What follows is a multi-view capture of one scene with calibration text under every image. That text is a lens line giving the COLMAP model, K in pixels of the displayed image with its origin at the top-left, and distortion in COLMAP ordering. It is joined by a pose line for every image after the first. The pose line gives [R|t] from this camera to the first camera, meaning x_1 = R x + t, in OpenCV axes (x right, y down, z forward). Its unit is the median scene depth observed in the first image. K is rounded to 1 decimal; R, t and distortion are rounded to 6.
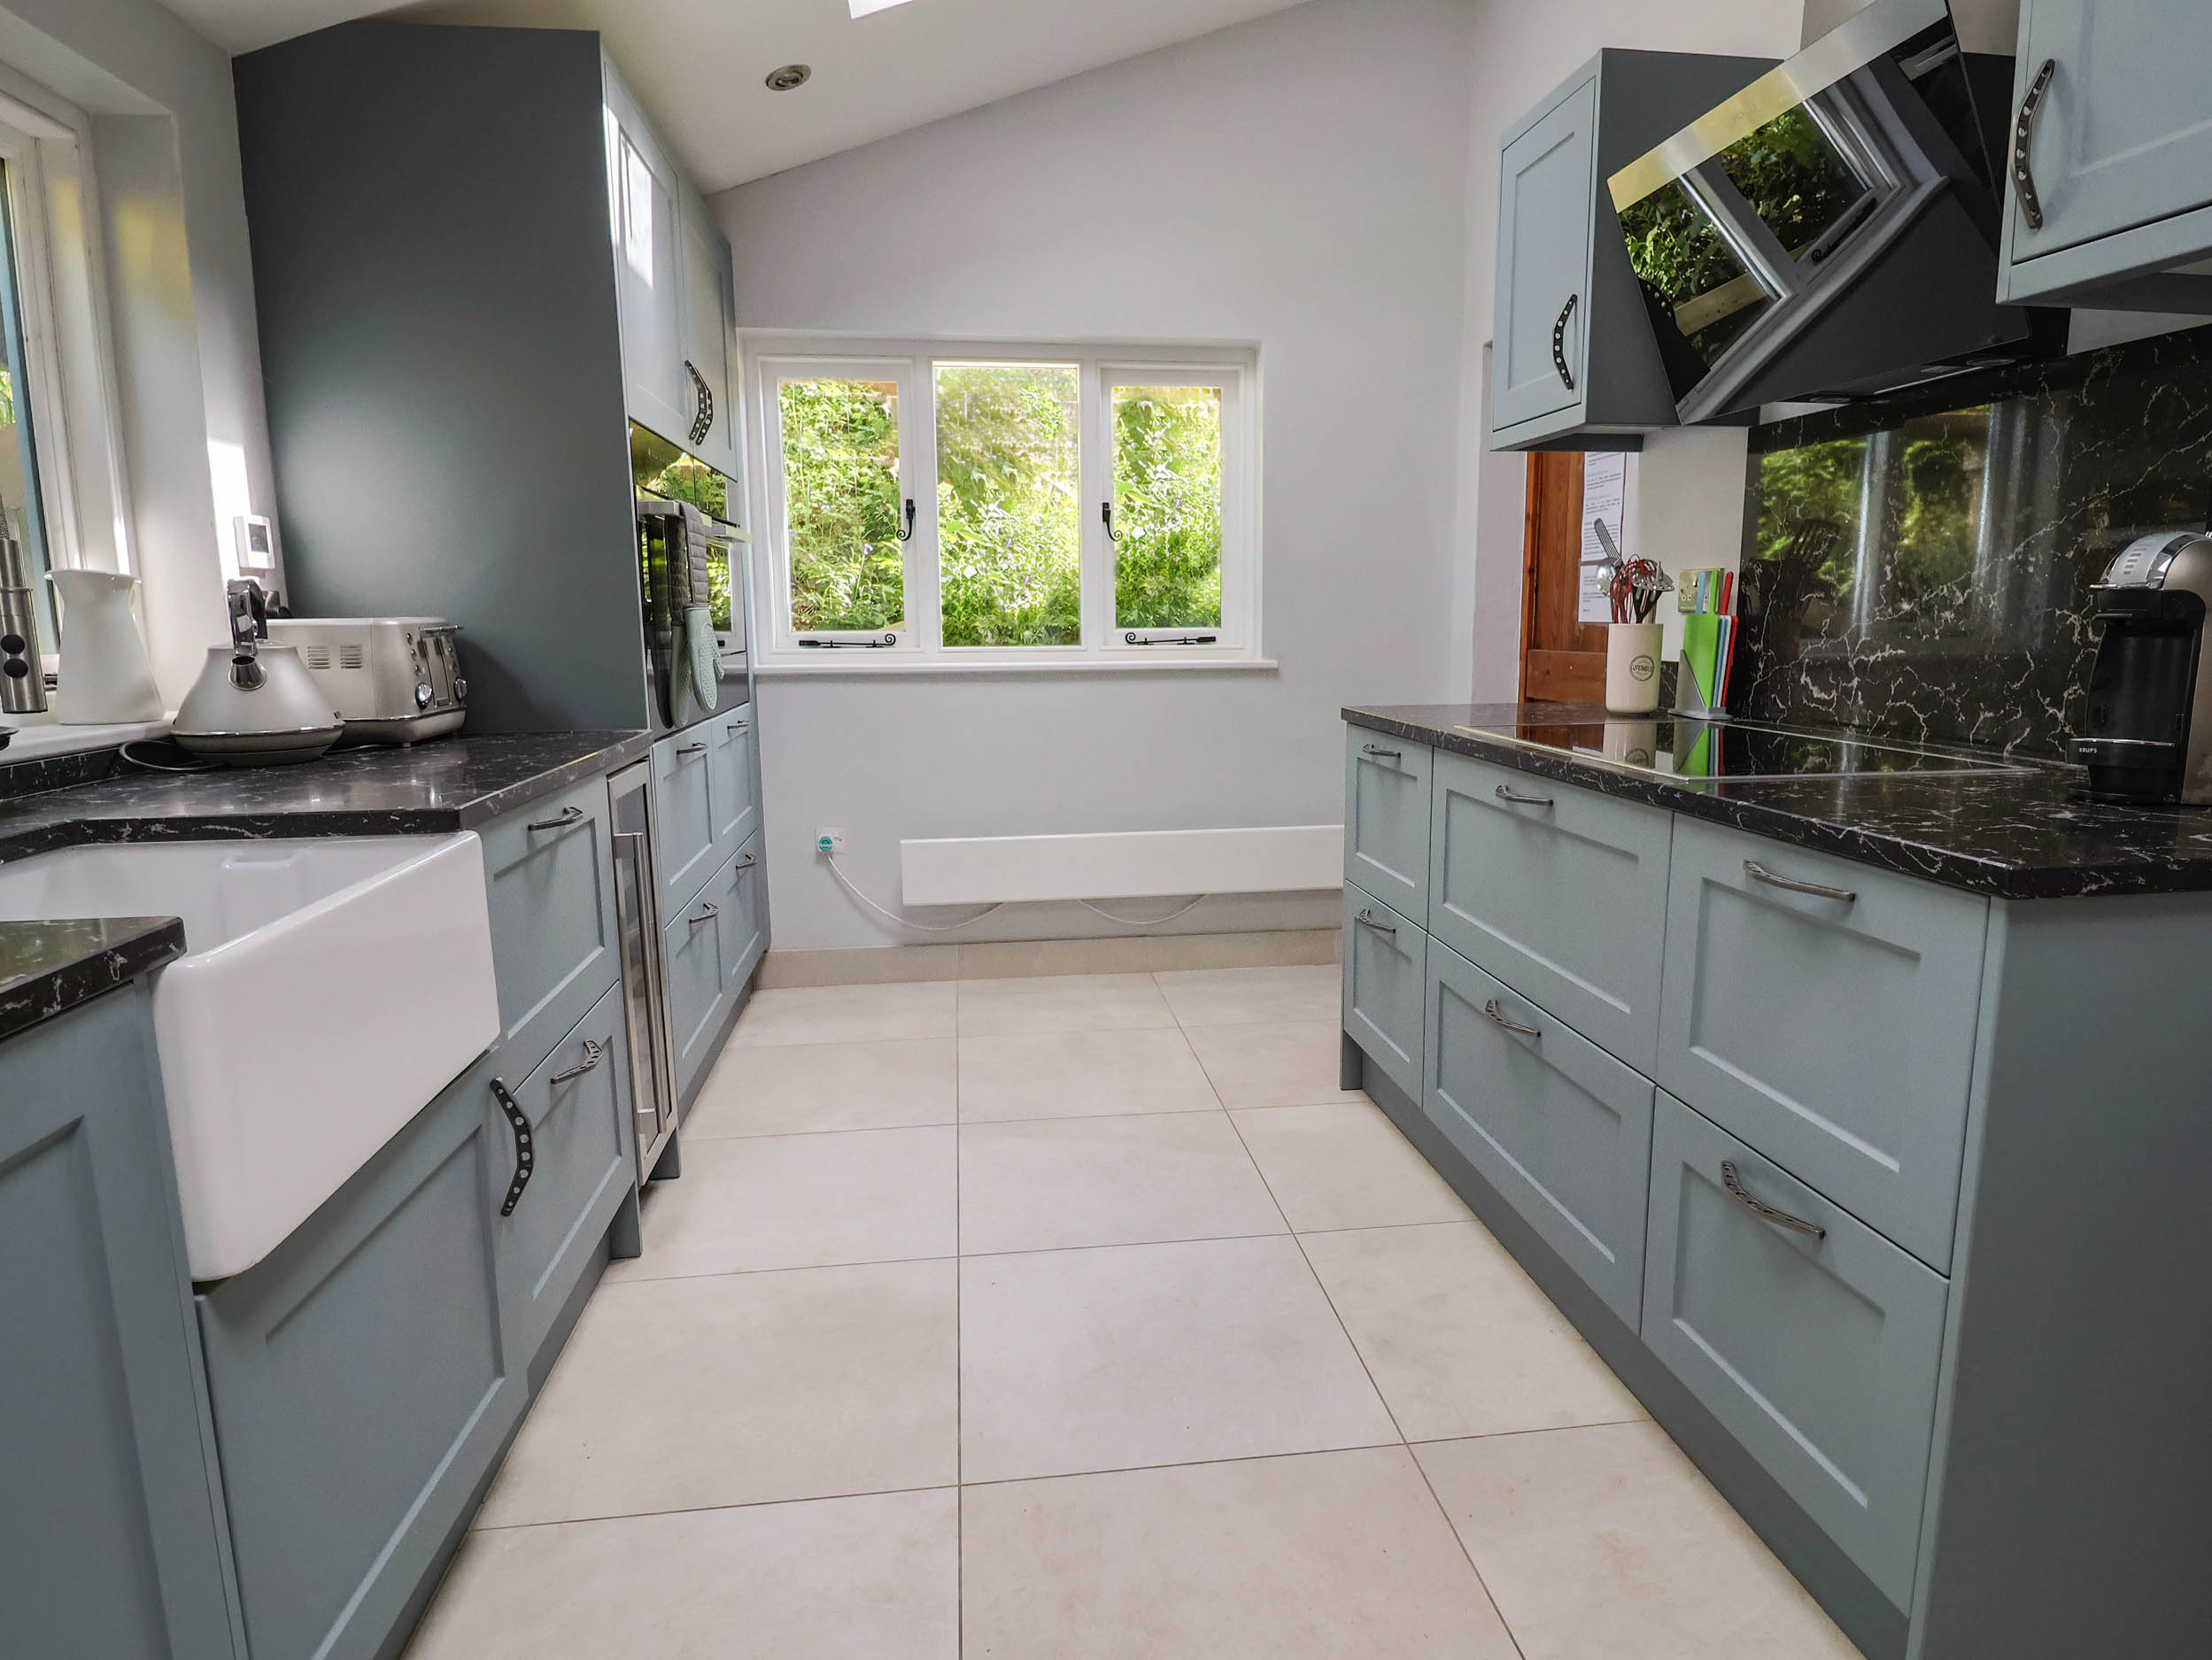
lens RADIAL K [[1282.5, 0, 1118.4], [0, 1282.5, 825.0], [0, 0, 1]] dist [0.004661, -0.015567]
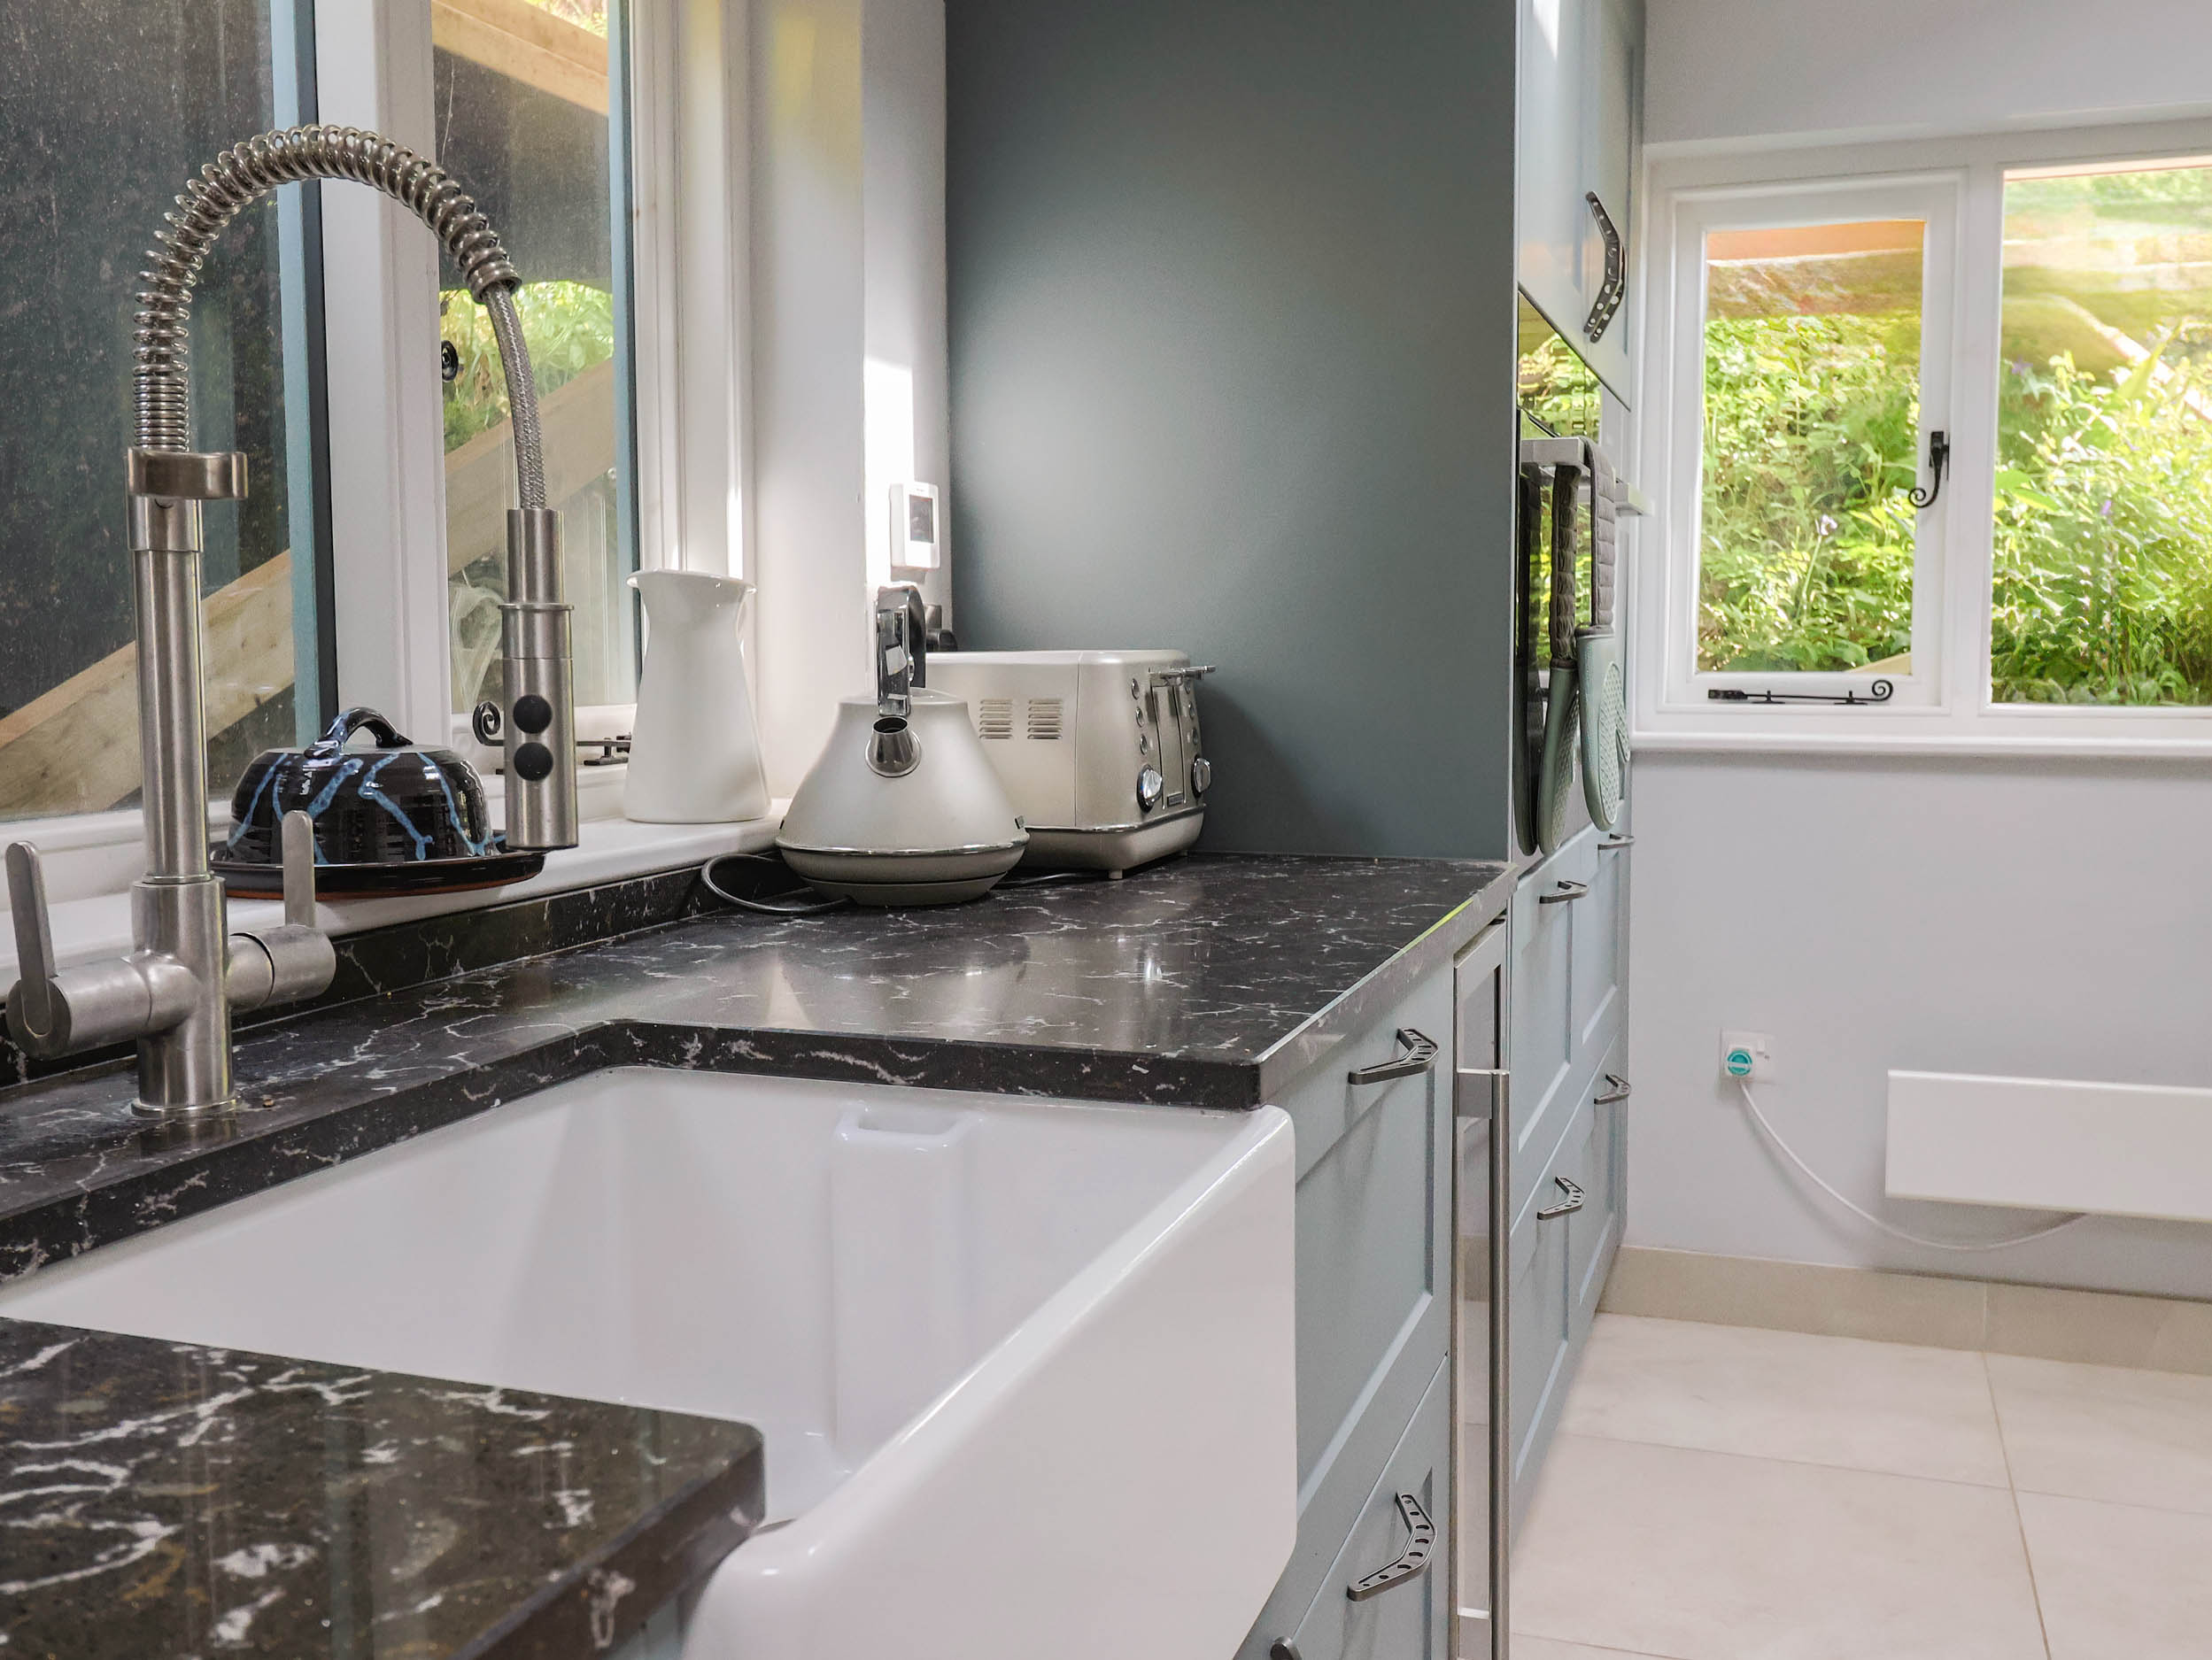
lens RADIAL K [[2012.4, 0, 1105.1], [0, 2012.4, 832.0], [0, 0, 1]] dist [0.028507, 0.002532]
pose [[0.889633, 0.049682, -0.453965, -0.147274], [-0.079338, 0.995762, -0.046503, -0.037228], [0.449731, 0.077388, 0.889805, 0.193362]]
